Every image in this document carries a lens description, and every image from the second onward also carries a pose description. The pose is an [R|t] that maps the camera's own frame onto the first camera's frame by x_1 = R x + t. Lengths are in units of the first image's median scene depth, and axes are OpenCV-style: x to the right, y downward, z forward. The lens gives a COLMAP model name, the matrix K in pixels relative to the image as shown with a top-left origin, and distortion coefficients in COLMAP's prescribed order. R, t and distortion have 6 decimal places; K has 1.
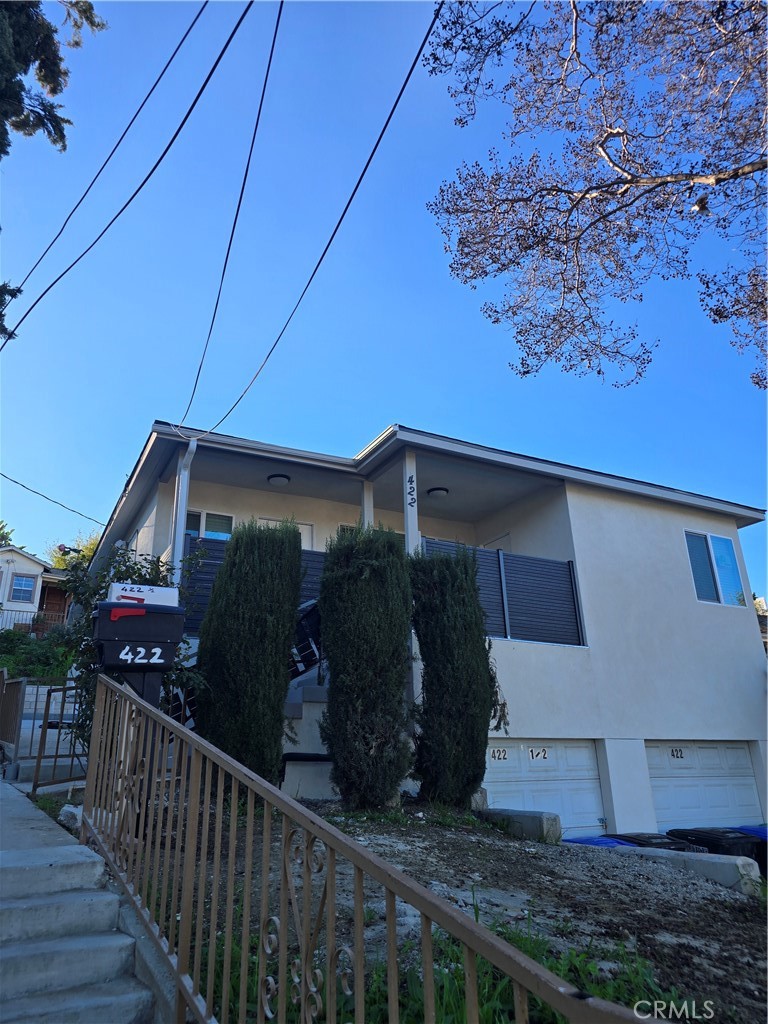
lens RADIAL K [[693.3, 0, 384.0], [0, 693.3, 512.0], [0, 0, 1]] dist [0.029001, -0.004238]
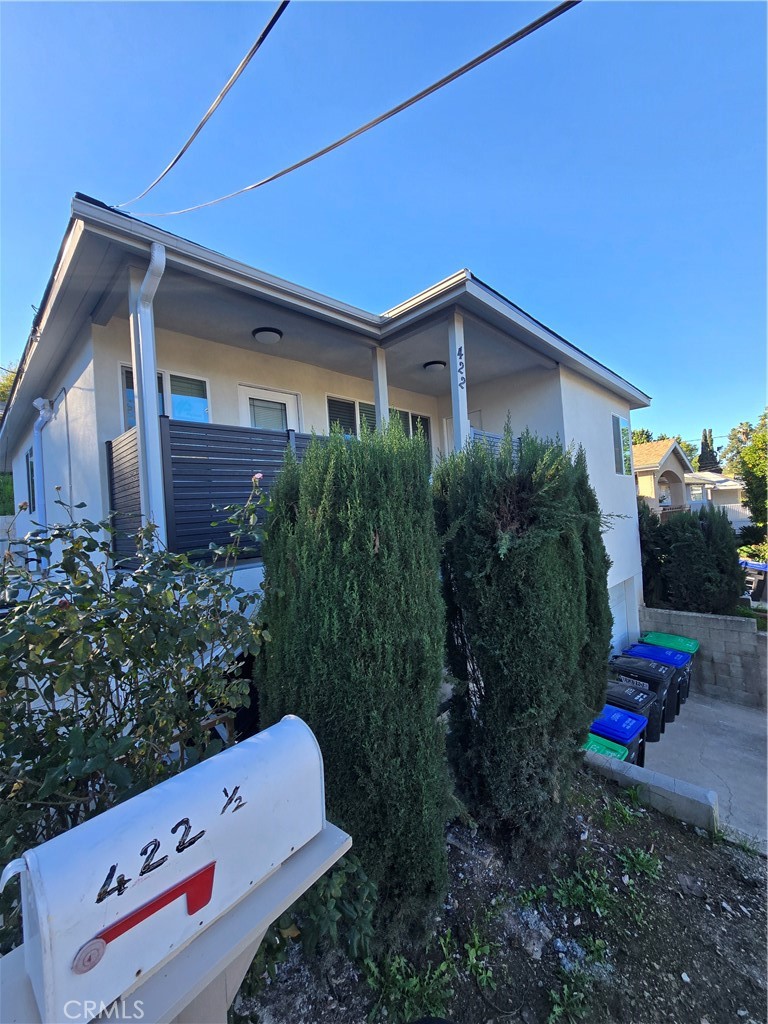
lens RADIAL K [[418.5, 0, 384.0], [0, 418.5, 512.0], [0, 0, 1]] dist [0.000498, -0.000224]
pose [[0.953756, -0.030749, 0.299004, -0.199178], [-0.069170, 0.945605, 0.317880, -0.020412], [-0.292514, -0.323862, 0.899749, 0.543533]]
